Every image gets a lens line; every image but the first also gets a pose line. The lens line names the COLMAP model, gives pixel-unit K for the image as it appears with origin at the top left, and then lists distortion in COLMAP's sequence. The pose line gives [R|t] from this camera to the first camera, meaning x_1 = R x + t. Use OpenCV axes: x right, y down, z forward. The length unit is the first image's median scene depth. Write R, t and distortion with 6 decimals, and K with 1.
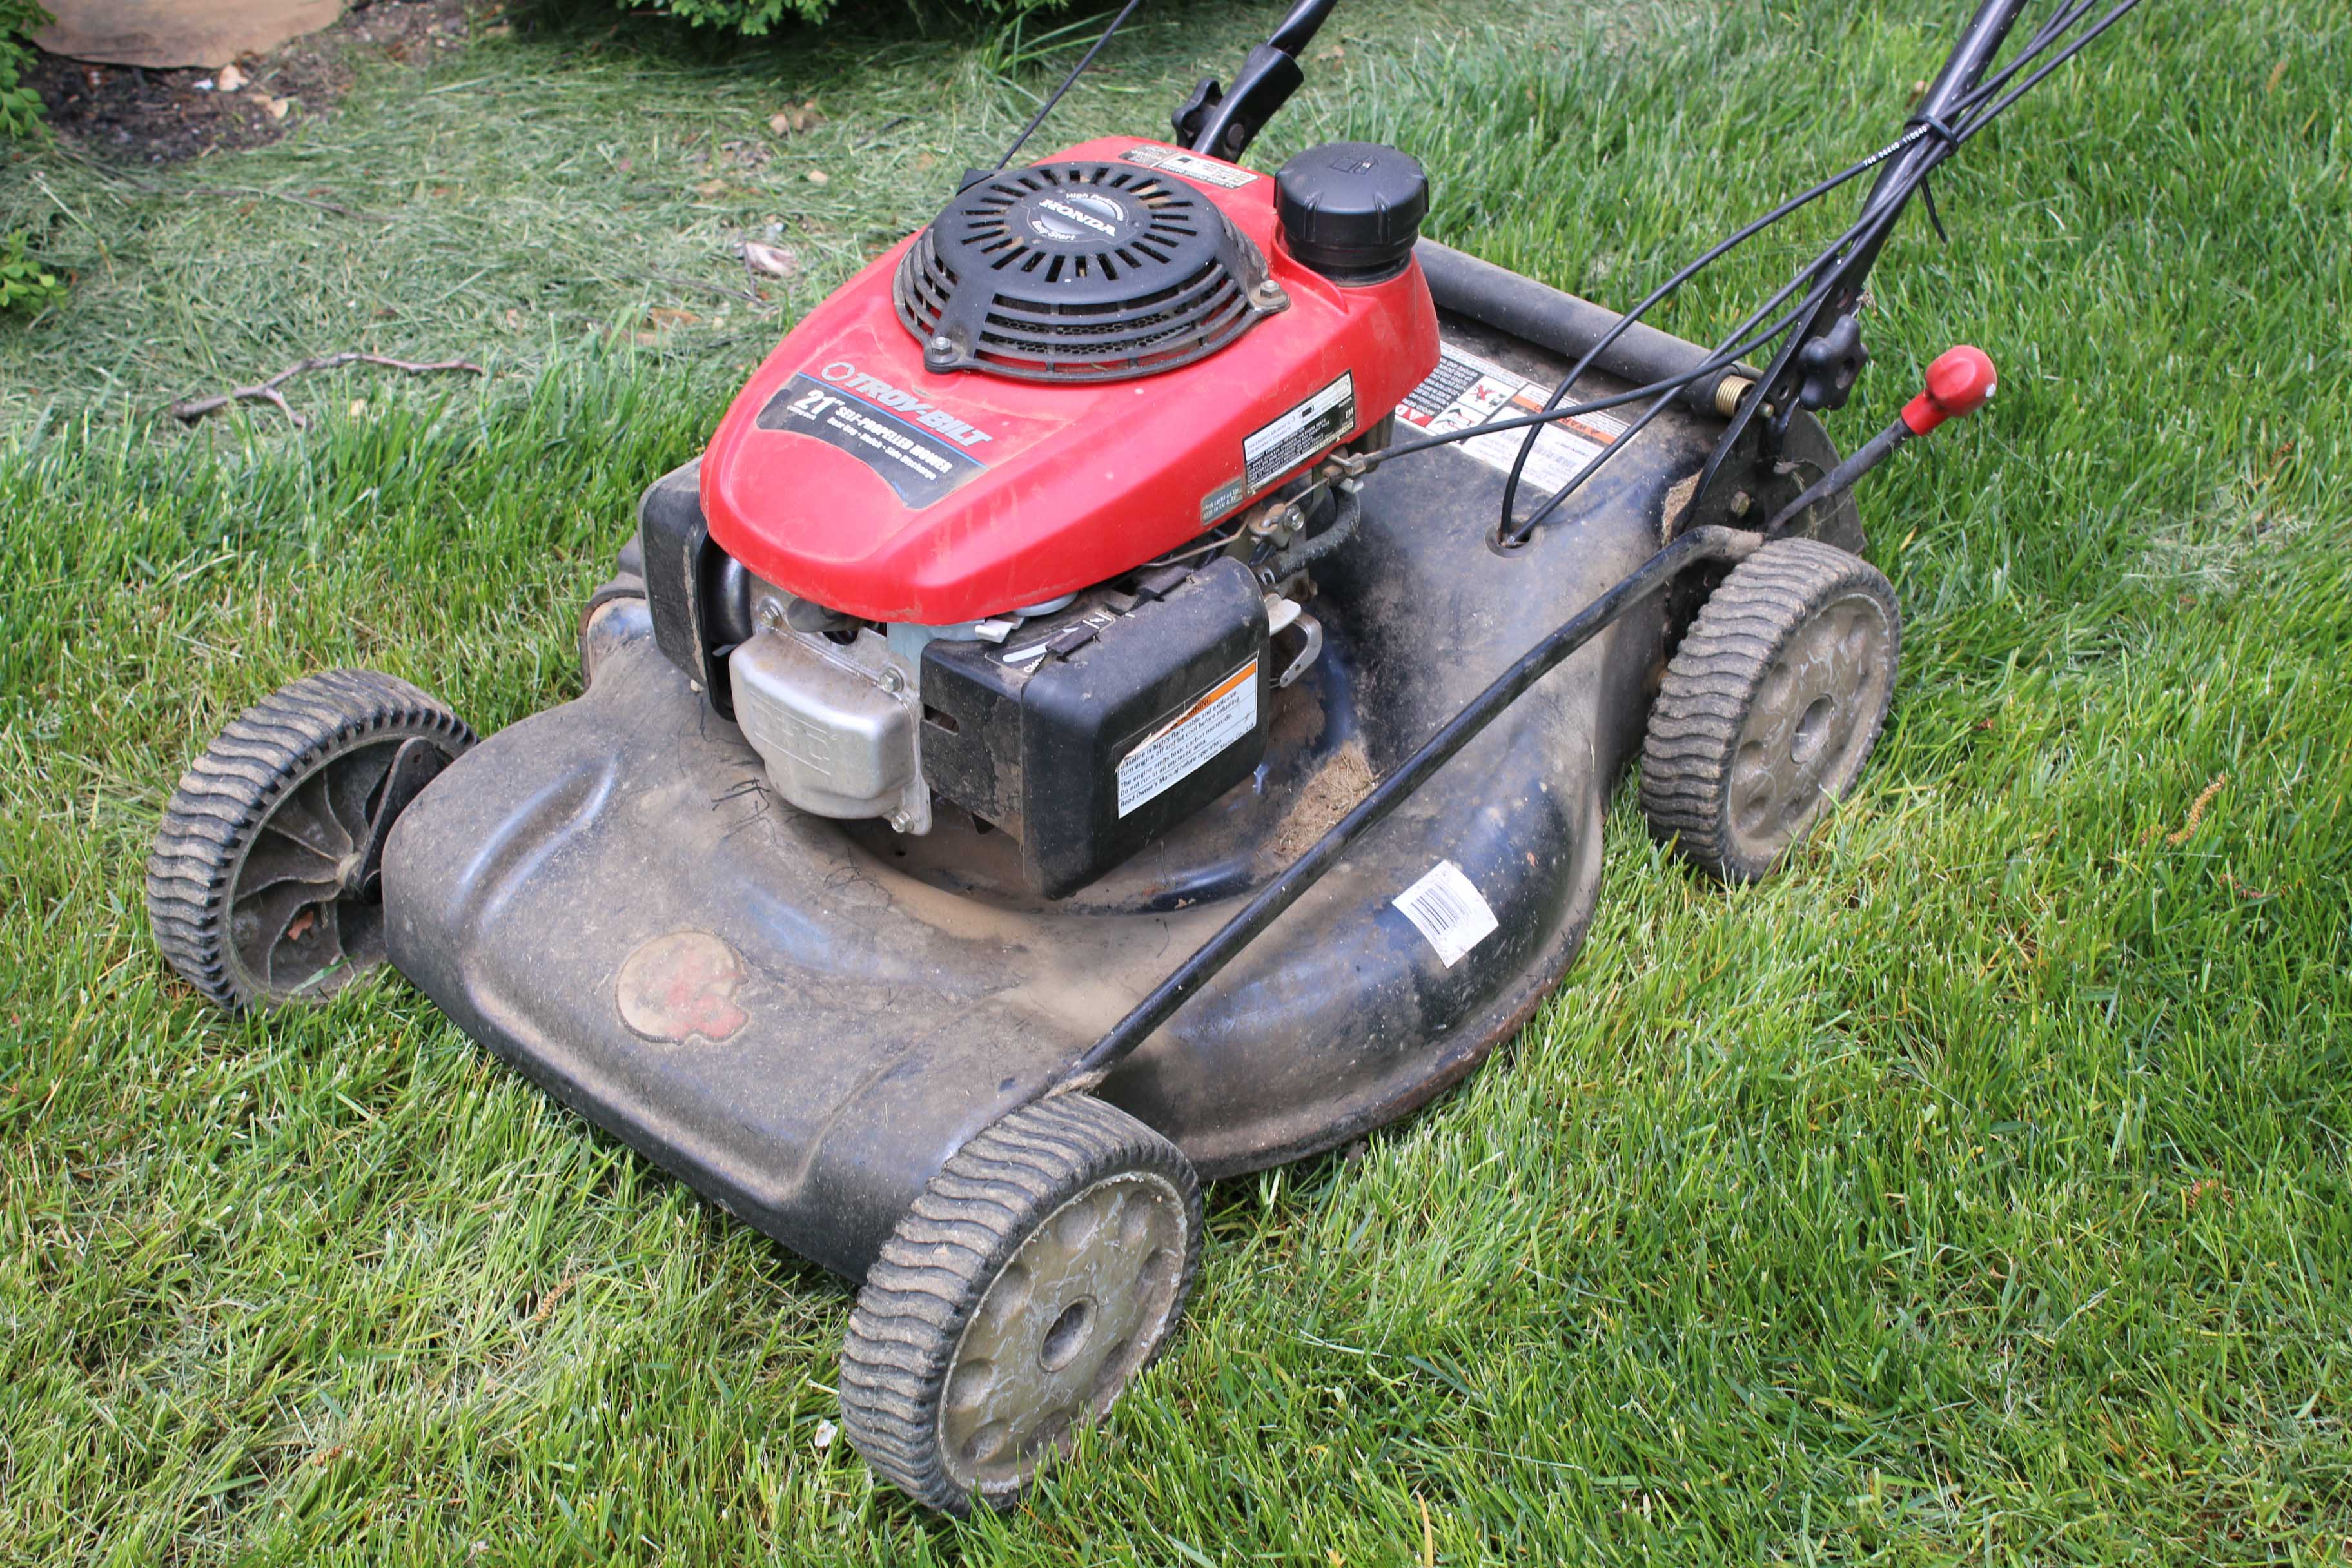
lens RADIAL K [[3509.2, 0, 1189.9], [0, 3509.2, 772.4], [0, 0, 1]] dist [0.008509, 0.000000]
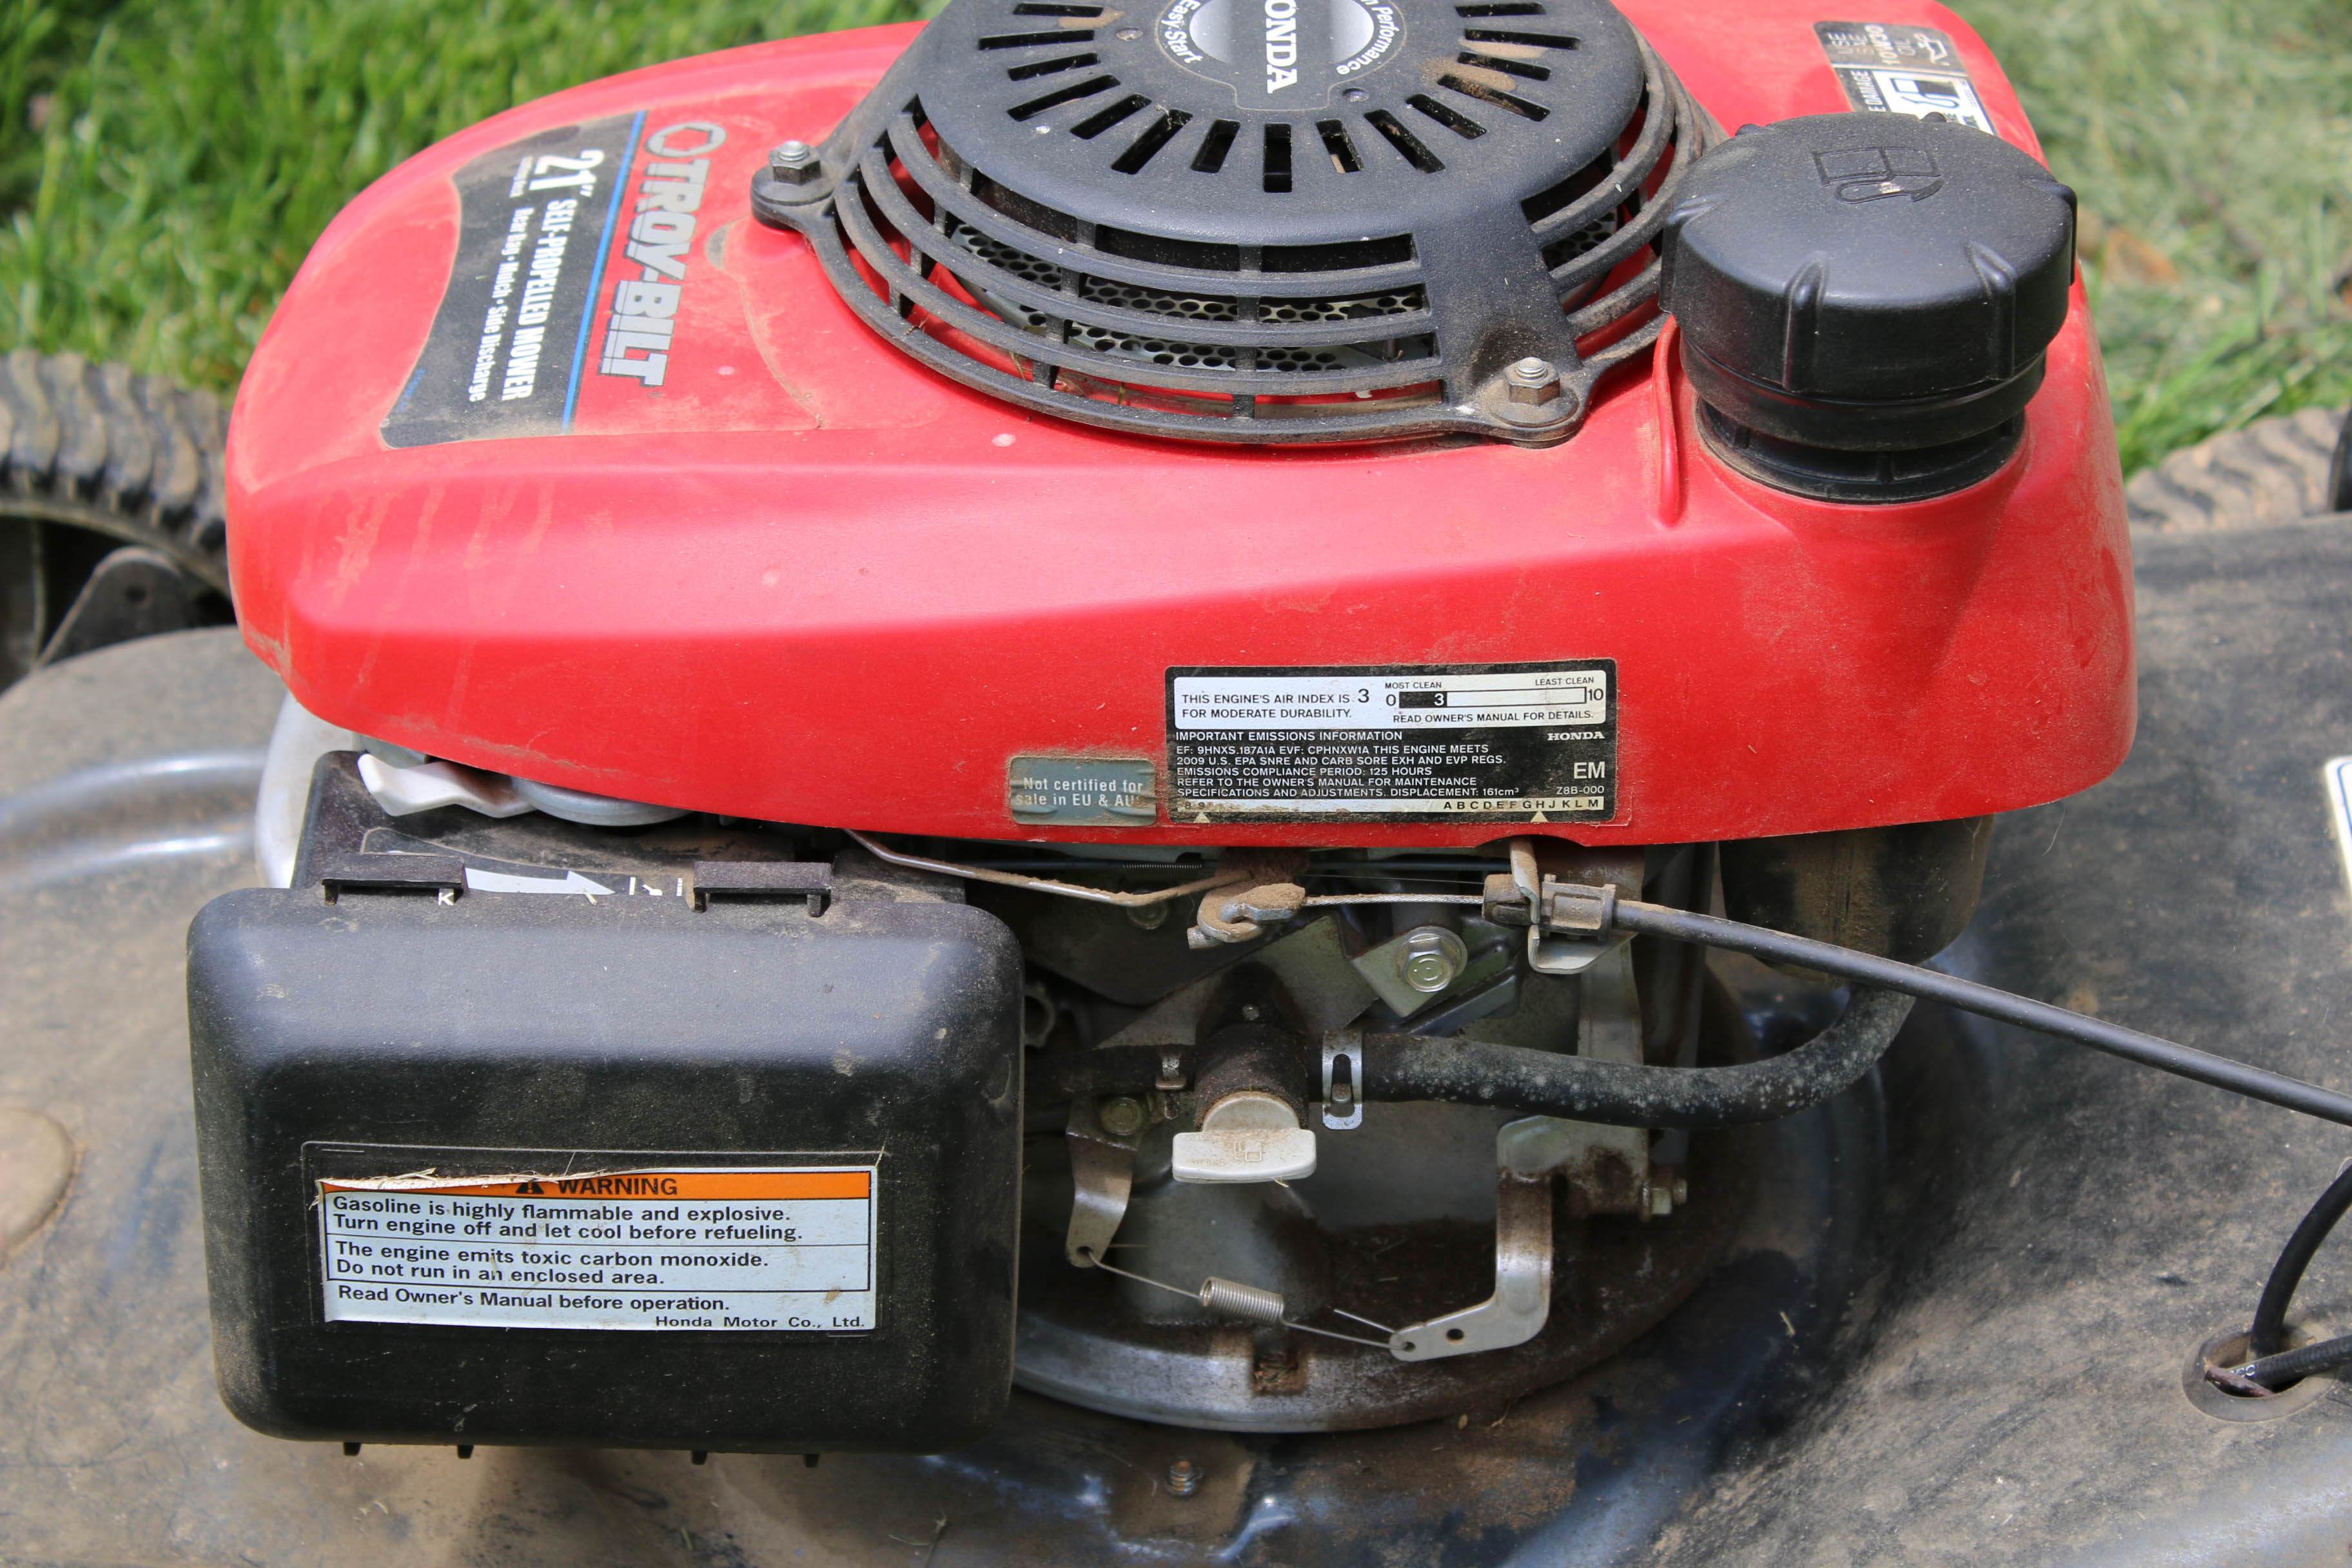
lens RADIAL K [[5598.7, 0, 1182.3], [0, 5598.7, 774.7], [0, 0, 1]] dist [0.116128, 0.000000]
pose [[0.650915, 0.439029, -0.619325, 0.349113], [-0.459797, 0.877150, 0.138546, -0.147949], [0.604066, 0.194581, 0.772814, 0.455691]]
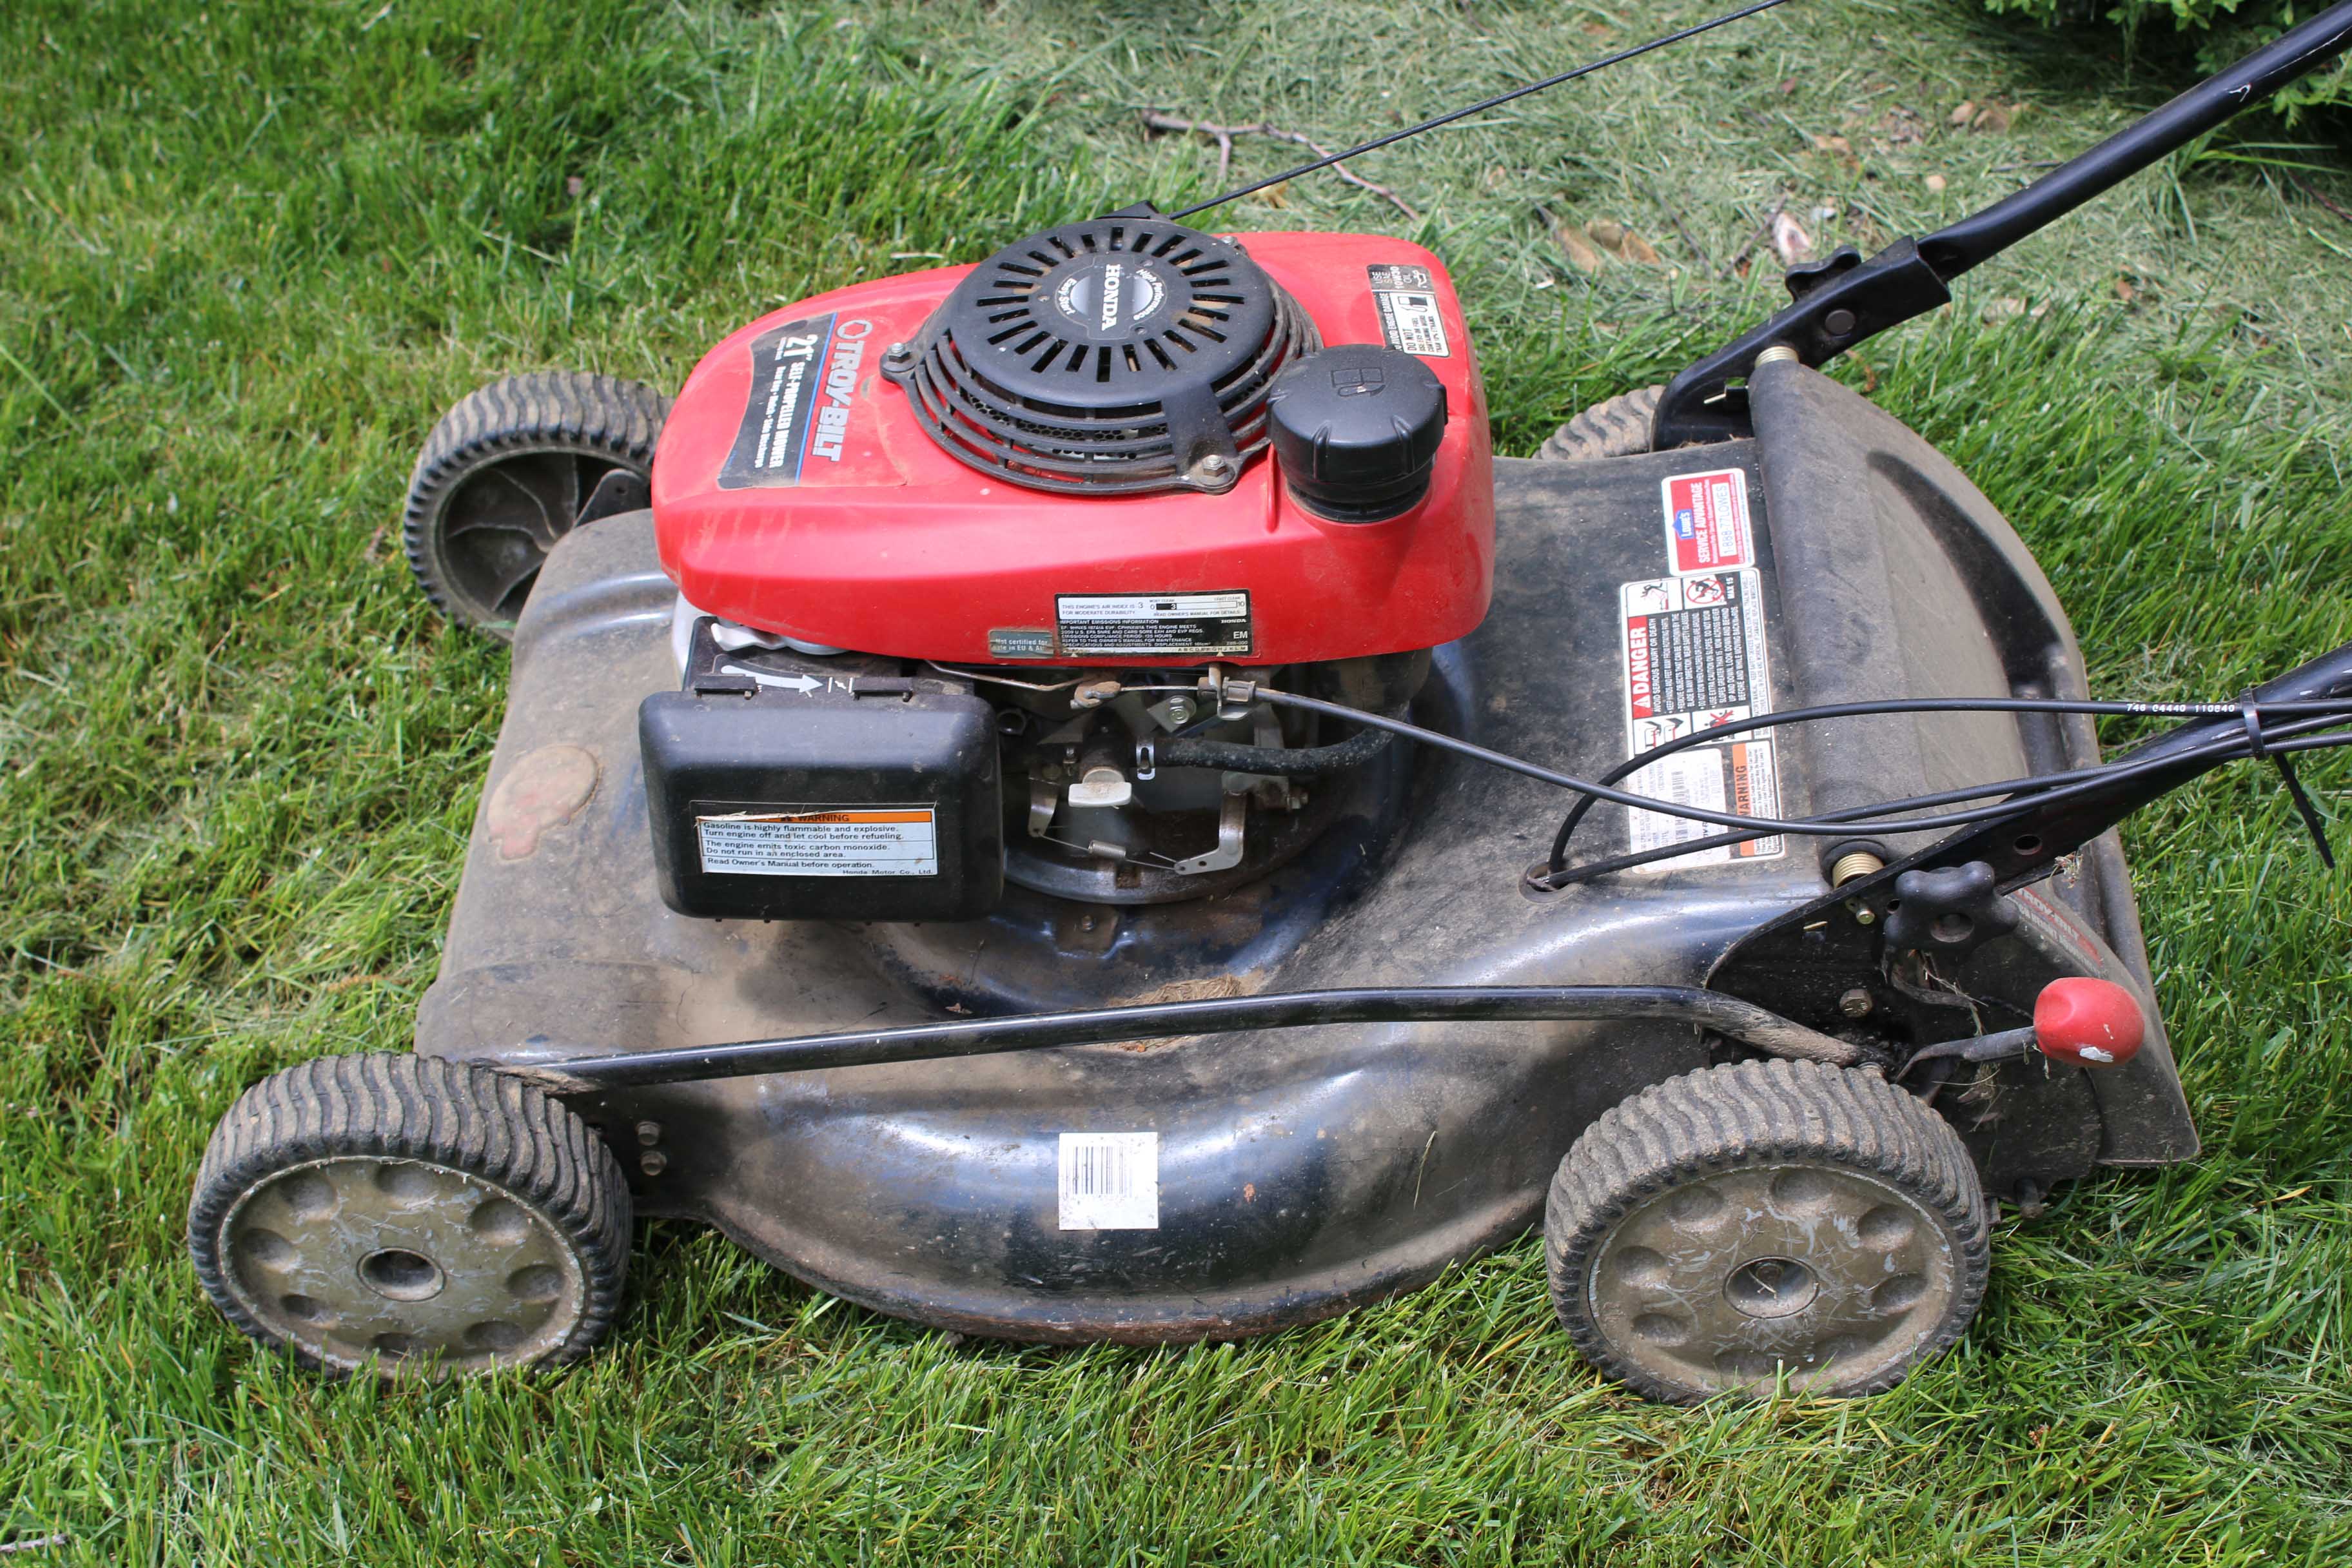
lens RADIAL K [[3509.2, 0, 1170.6], [0, 3509.2, 769.5], [0, 0, 1]] dist [0.008509, 0.000000]
pose [[0.630725, 0.513268, -0.582015, 0.498083], [-0.443798, 0.853836, 0.272042, -0.270625], [0.636576, 0.086713, 0.766324, 0.293445]]
